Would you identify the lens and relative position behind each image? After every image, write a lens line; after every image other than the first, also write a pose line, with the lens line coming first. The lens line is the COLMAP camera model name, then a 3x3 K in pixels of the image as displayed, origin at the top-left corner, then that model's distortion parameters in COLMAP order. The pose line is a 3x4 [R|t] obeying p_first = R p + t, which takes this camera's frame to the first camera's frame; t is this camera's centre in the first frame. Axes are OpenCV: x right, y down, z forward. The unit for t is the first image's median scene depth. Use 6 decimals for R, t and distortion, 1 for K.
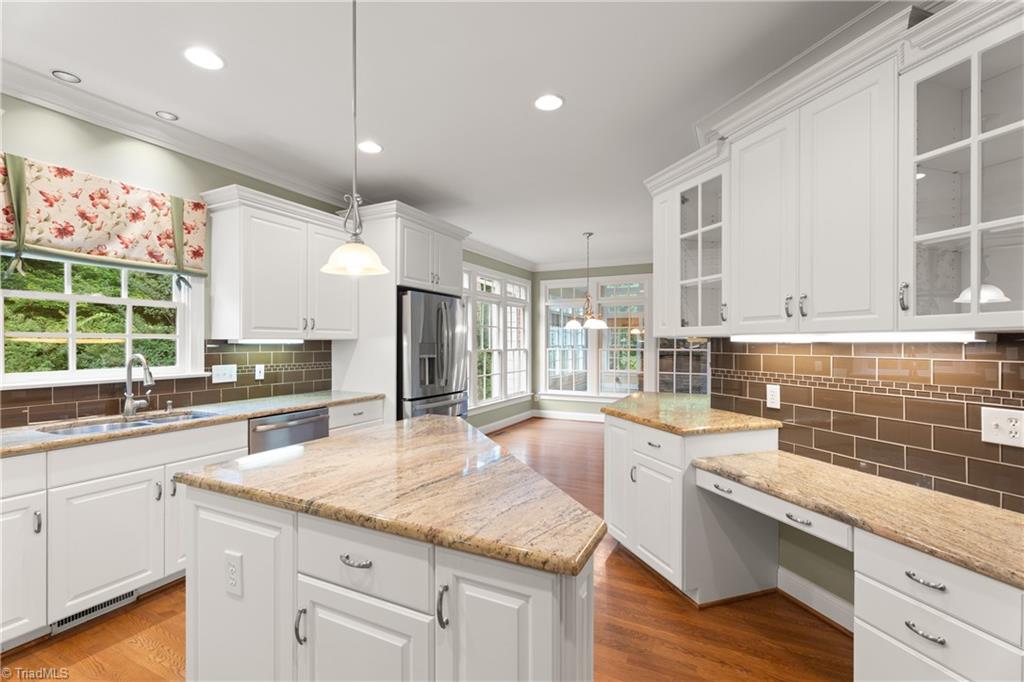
lens RADIAL K [[462.3, 0, 510.0], [0, 462.3, 344.2], [0, 0, 1]] dist [0.012109, 0.000665]
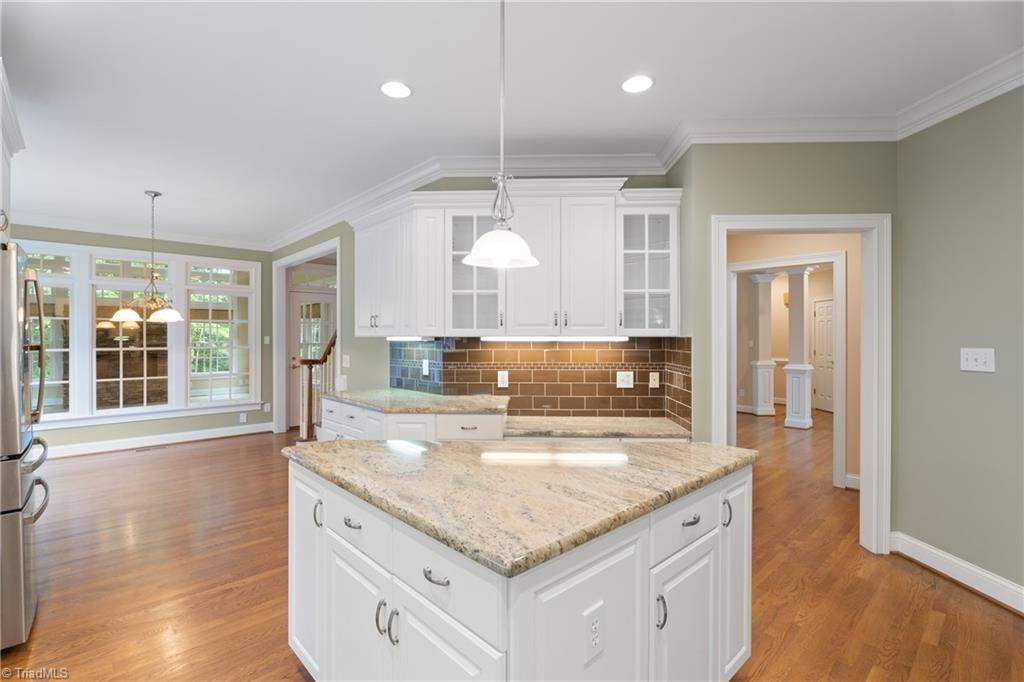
lens RADIAL K [[475.1, 0, 512.3], [0, 475.1, 339.8], [0, 0, 1]] dist [-0.003645, -0.000155]
pose [[0.337150, -0.000597, 0.941451, -0.799155], [0.002712, 0.999996, -0.000337, -0.007760], [-0.941447, 0.002667, 0.337151, 0.484933]]
